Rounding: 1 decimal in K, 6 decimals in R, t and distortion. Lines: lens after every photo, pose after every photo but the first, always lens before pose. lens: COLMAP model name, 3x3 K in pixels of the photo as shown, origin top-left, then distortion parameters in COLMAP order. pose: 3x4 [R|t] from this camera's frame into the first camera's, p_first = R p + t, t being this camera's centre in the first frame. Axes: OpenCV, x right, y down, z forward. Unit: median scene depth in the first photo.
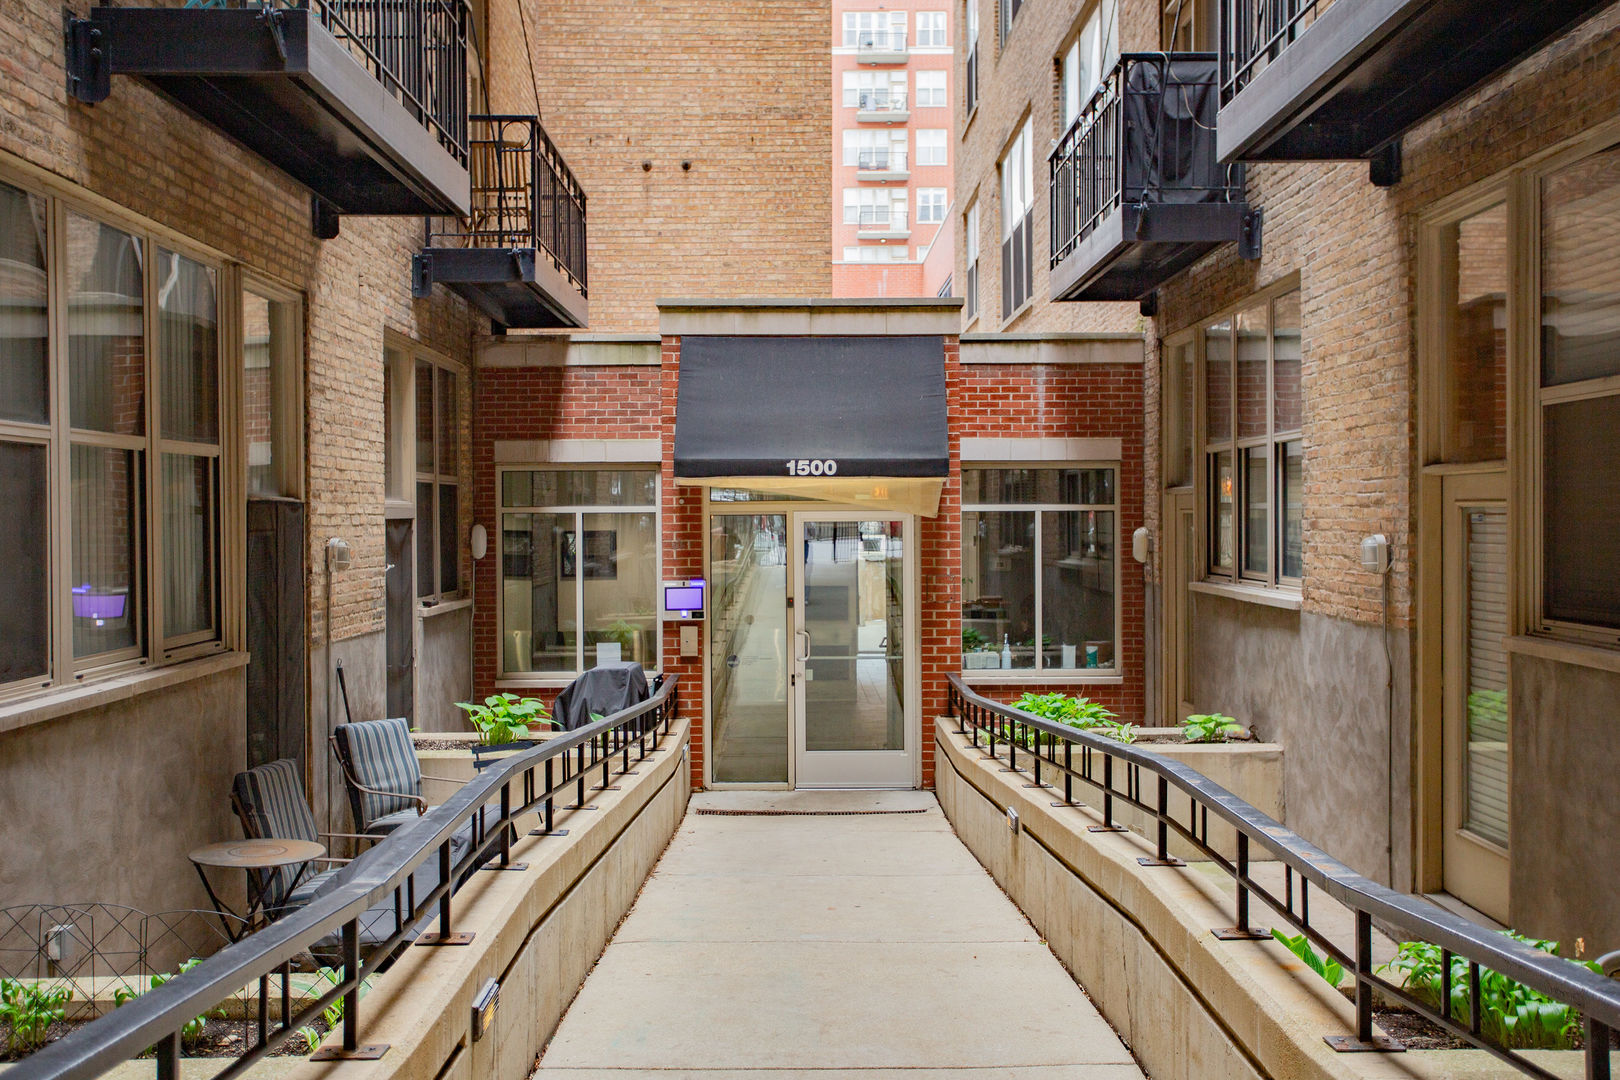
lens RADIAL K [[1636.1, 0, 810.0], [0, 1636.1, 540.0], [0, 0, 1]] dist [-0.005417, -0.002589]
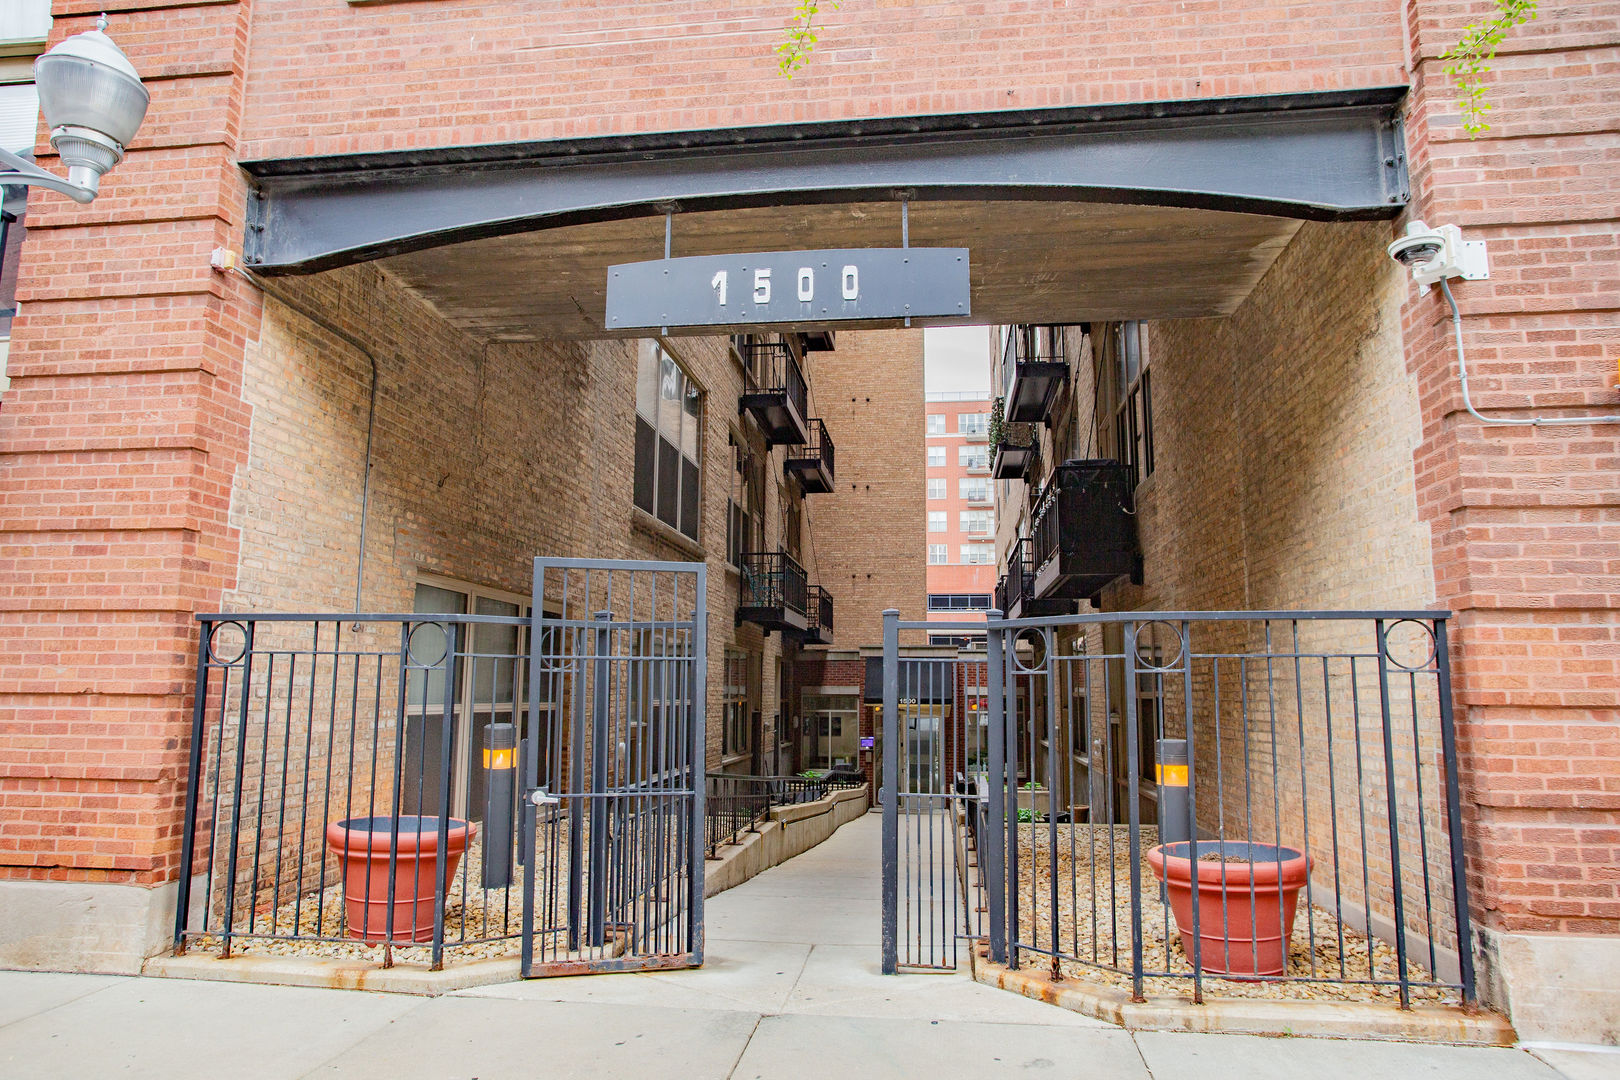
lens RADIAL K [[998.3, 0, 810.0], [0, 998.3, 540.0], [0, 0, 1]] dist [-0.031949, 0.000642]
pose [[0.990988, -0.008651, -0.133672, 0.058911], [-0.014489, 0.985134, -0.171174, -0.014326], [0.133166, 0.171568, 0.976131, -0.756152]]
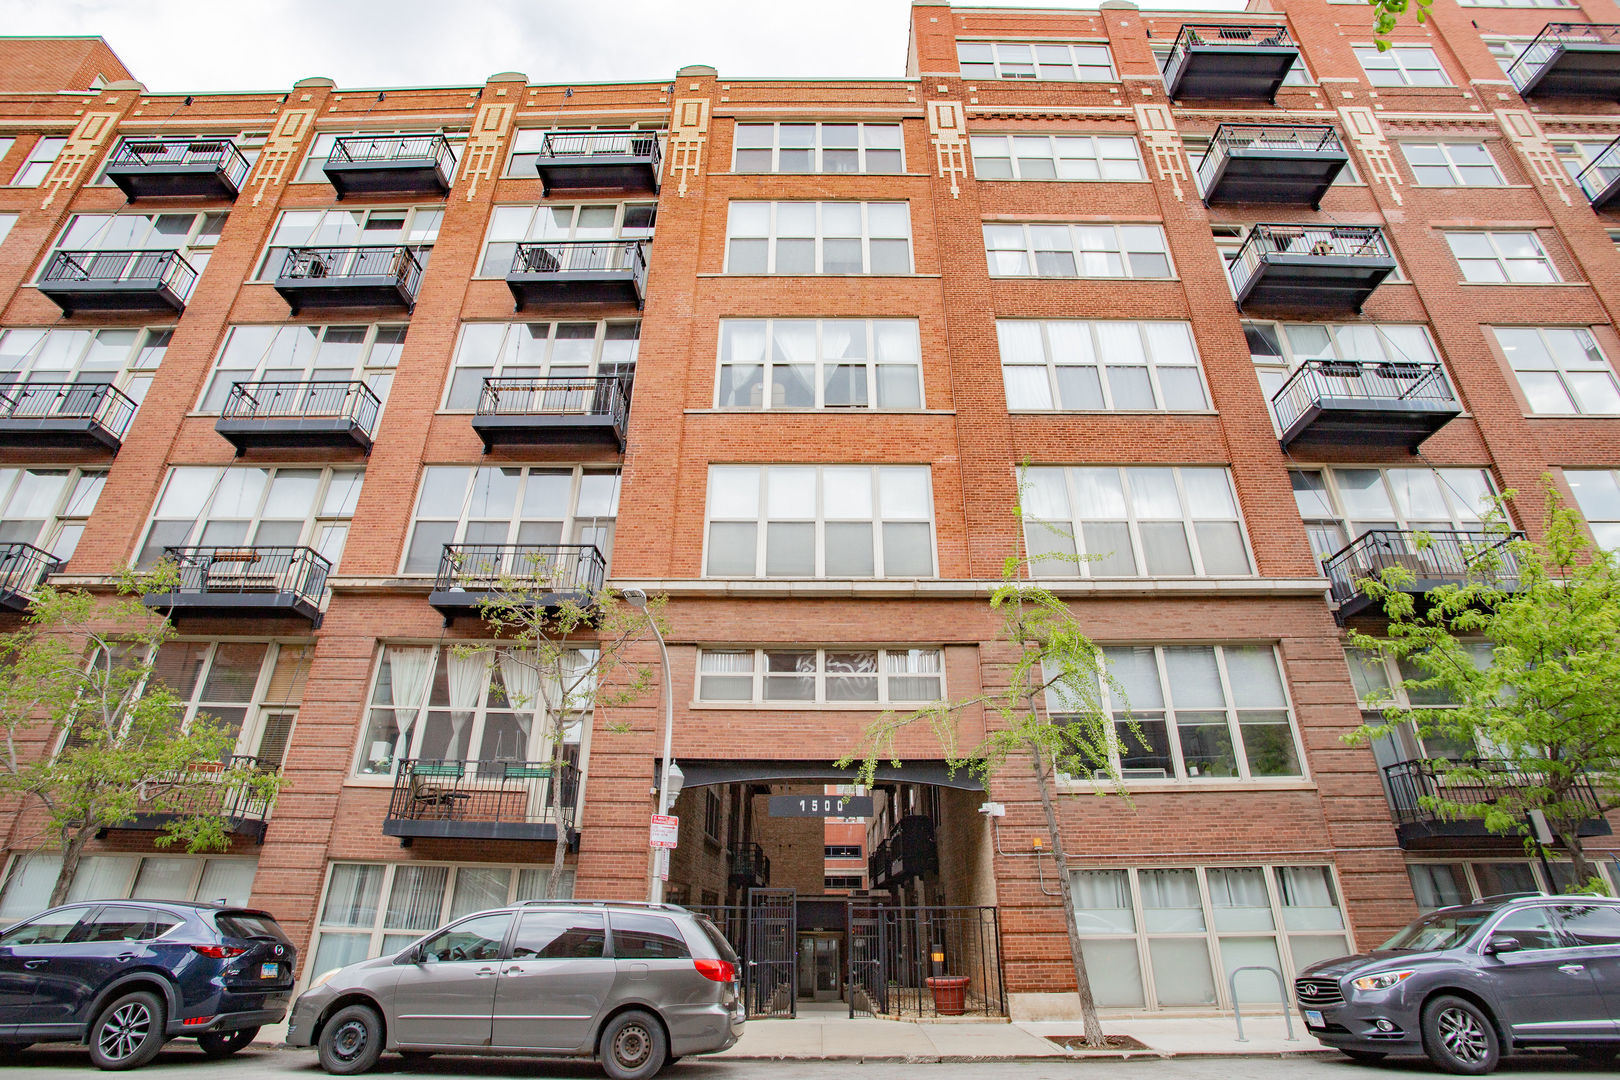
lens RADIAL K [[786.1, 0, 808.1], [0, 786.1, 550.7], [0, 0, 1]] dist [-0.066775, 0.025828]
pose [[0.999881, 0.002014, -0.015293, 0.000153], [-0.008680, 0.893034, -0.449905, -0.009110], [0.012751, 0.449985, 0.892945, -1.457609]]
